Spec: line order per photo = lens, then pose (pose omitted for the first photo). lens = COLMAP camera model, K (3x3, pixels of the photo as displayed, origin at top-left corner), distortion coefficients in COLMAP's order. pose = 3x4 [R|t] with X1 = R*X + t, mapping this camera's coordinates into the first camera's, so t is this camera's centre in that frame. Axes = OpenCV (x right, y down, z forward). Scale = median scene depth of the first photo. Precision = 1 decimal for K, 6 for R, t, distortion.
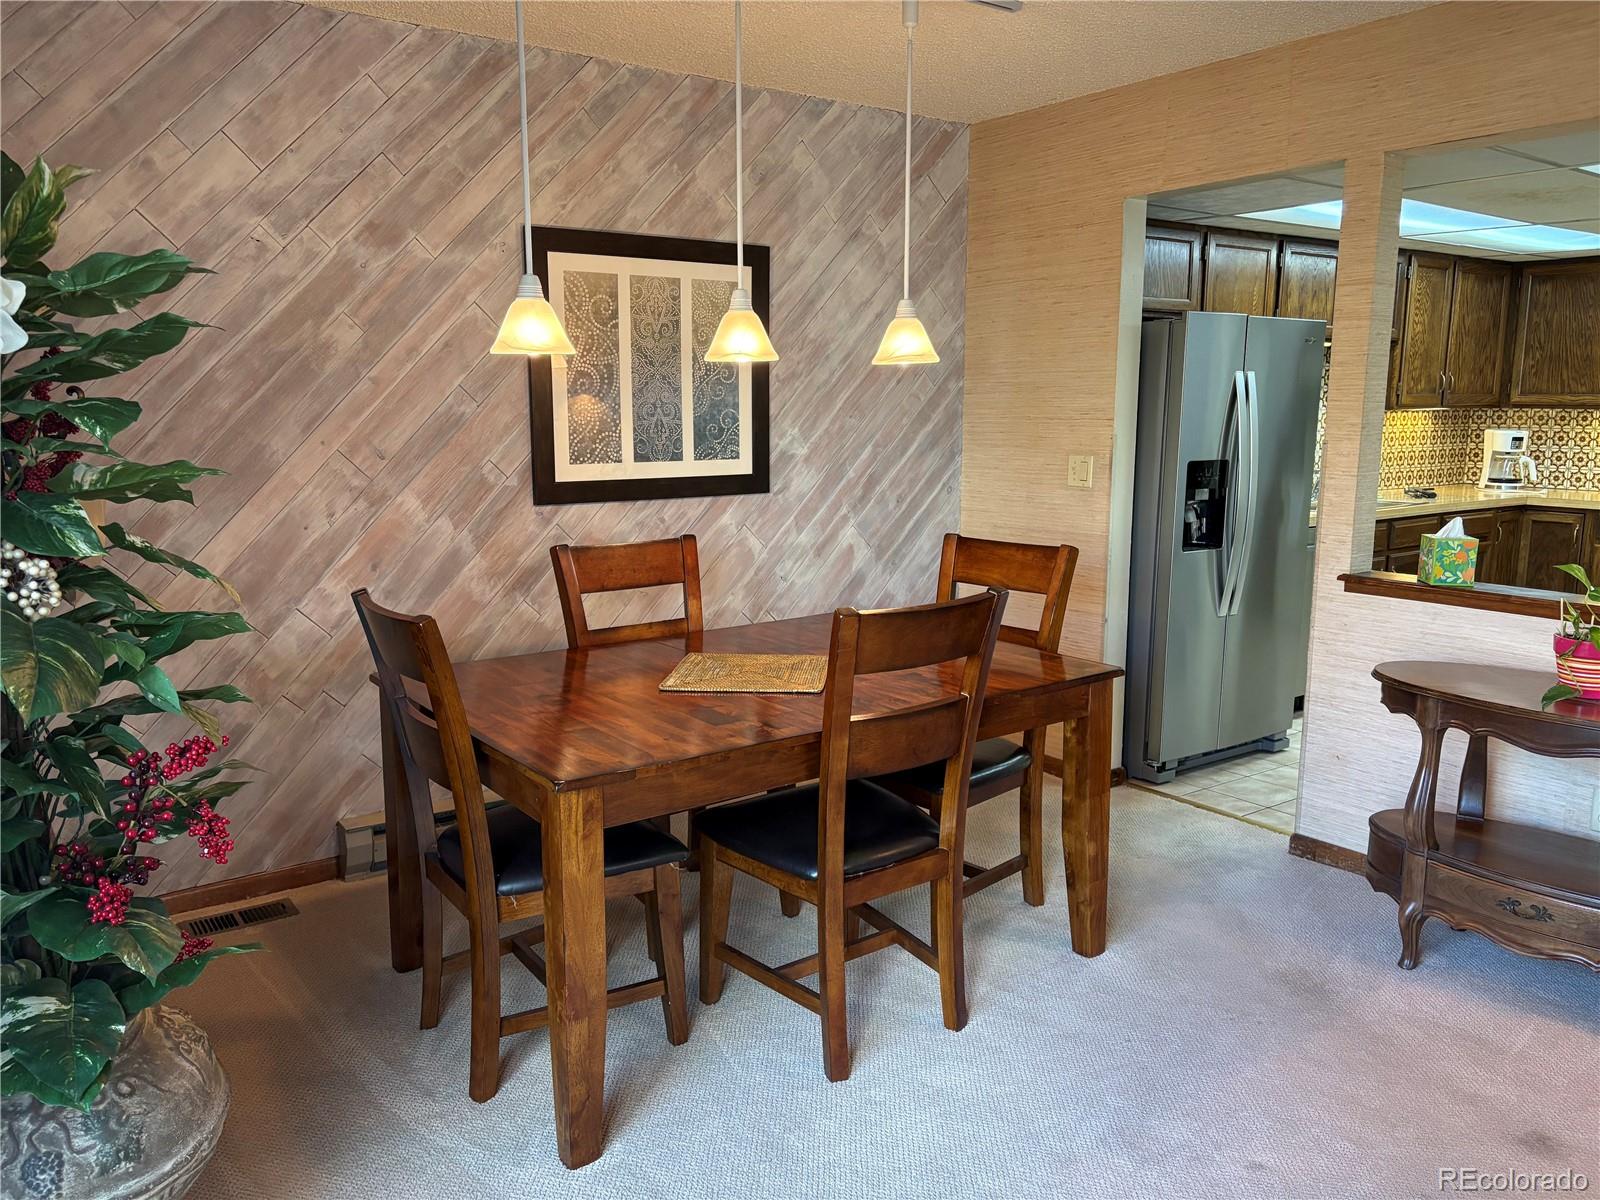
lens RADIAL K [[1234.8, 0, 791.6], [0, 1234.8, 608.9], [0, 0, 1]] dist [0.017521, -0.014920]
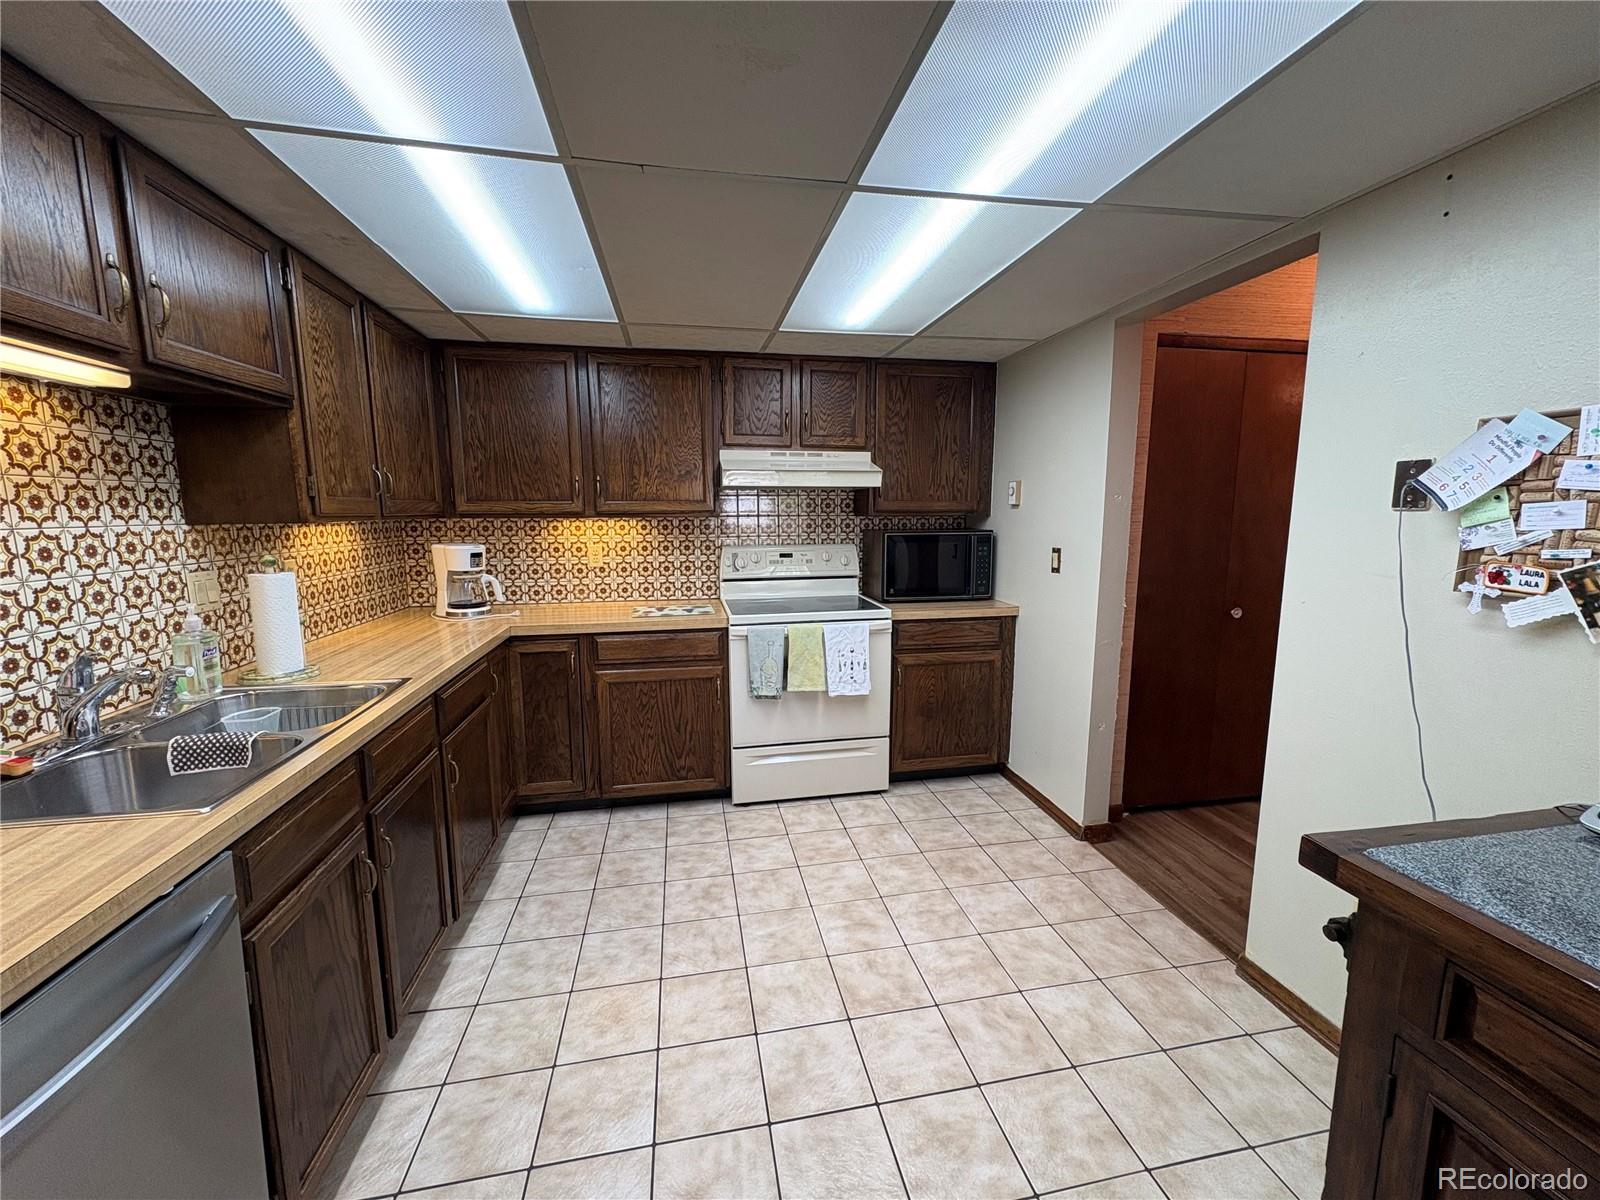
lens RADIAL K [[636.6, 0, 802.7], [0, 636.6, 601.2], [0, 0, 1]] dist [-0.001717, 0.001063]
pose [[0.420182, -0.130332, 0.898031, 0.298388], [0.157866, 0.985040, 0.069096, -0.104328], [-0.893602, 0.112736, 0.434472, 0.639904]]
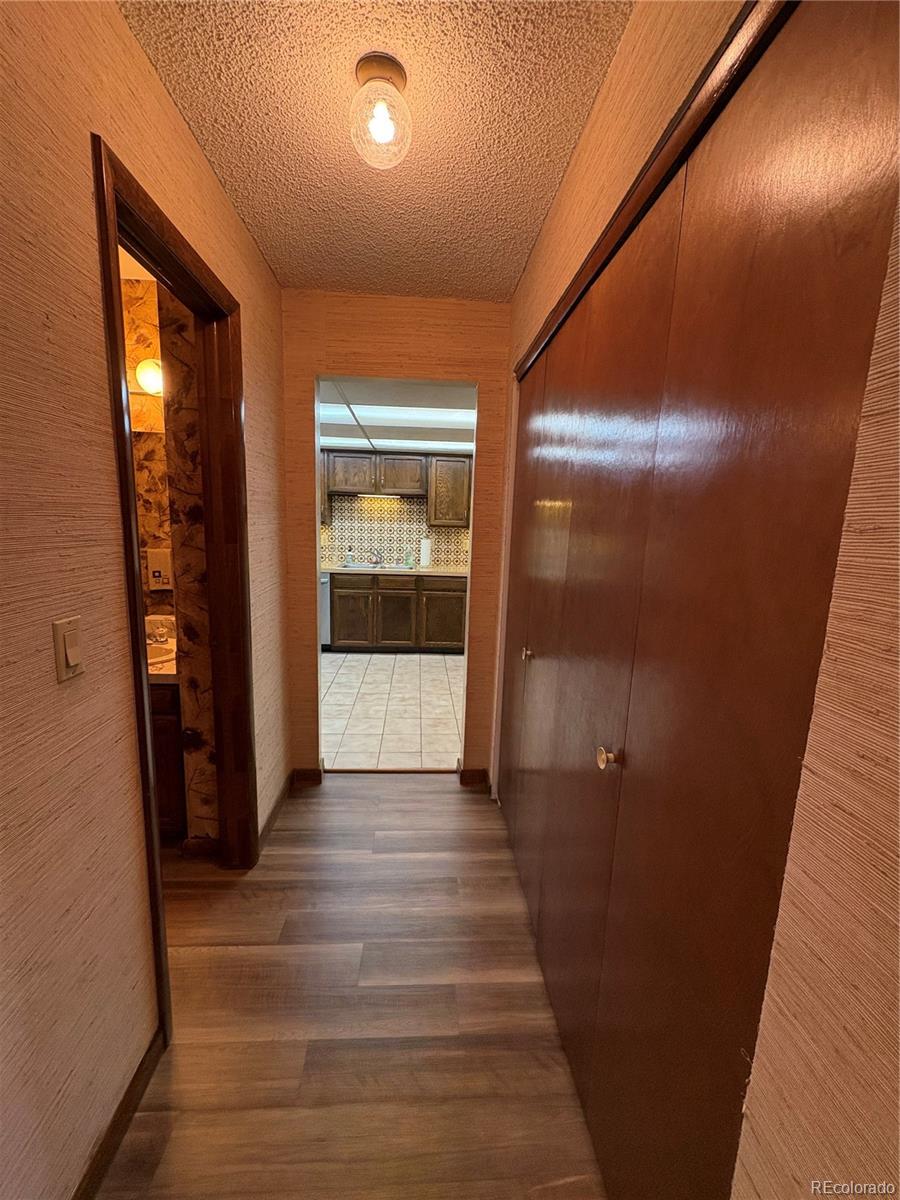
lens RADIAL K [[477.5, 0, 447.1], [0, 477.5, 602.4], [0, 0, 1]] dist [-0.001717, 0.001063]
pose [[0.842803, 0.117110, -0.525327, 0.921779], [-0.125608, 0.991886, 0.019601, -0.048690], [0.523360, 0.049465, 0.850675, 0.300210]]
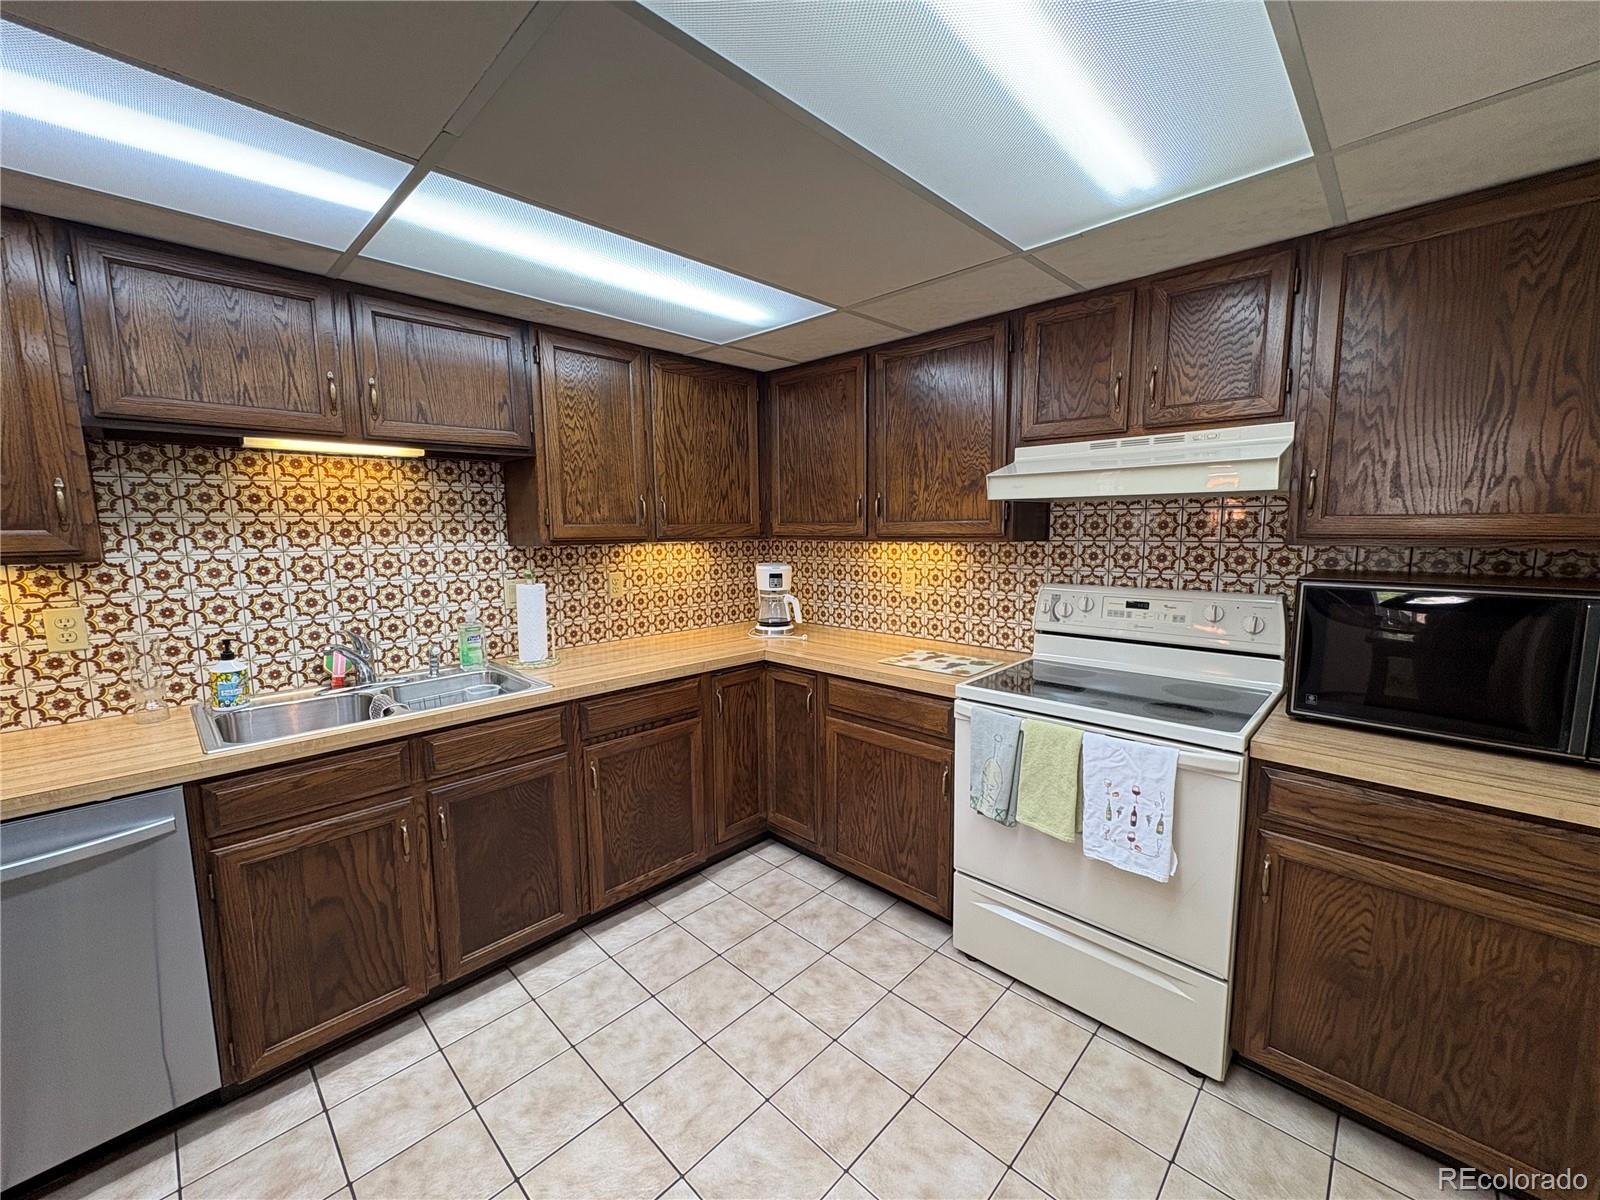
lens RADIAL K [[636.6, 0, 802.6], [0, 636.6, 602.2], [0, 0, 1]] dist [-0.001717, 0.001063]
pose [[0.984042, -0.030295, 0.175338, 0.541167], [0.039236, 0.998088, -0.047751, -0.100041], [-0.173556, 0.053869, 0.983350, 0.583952]]
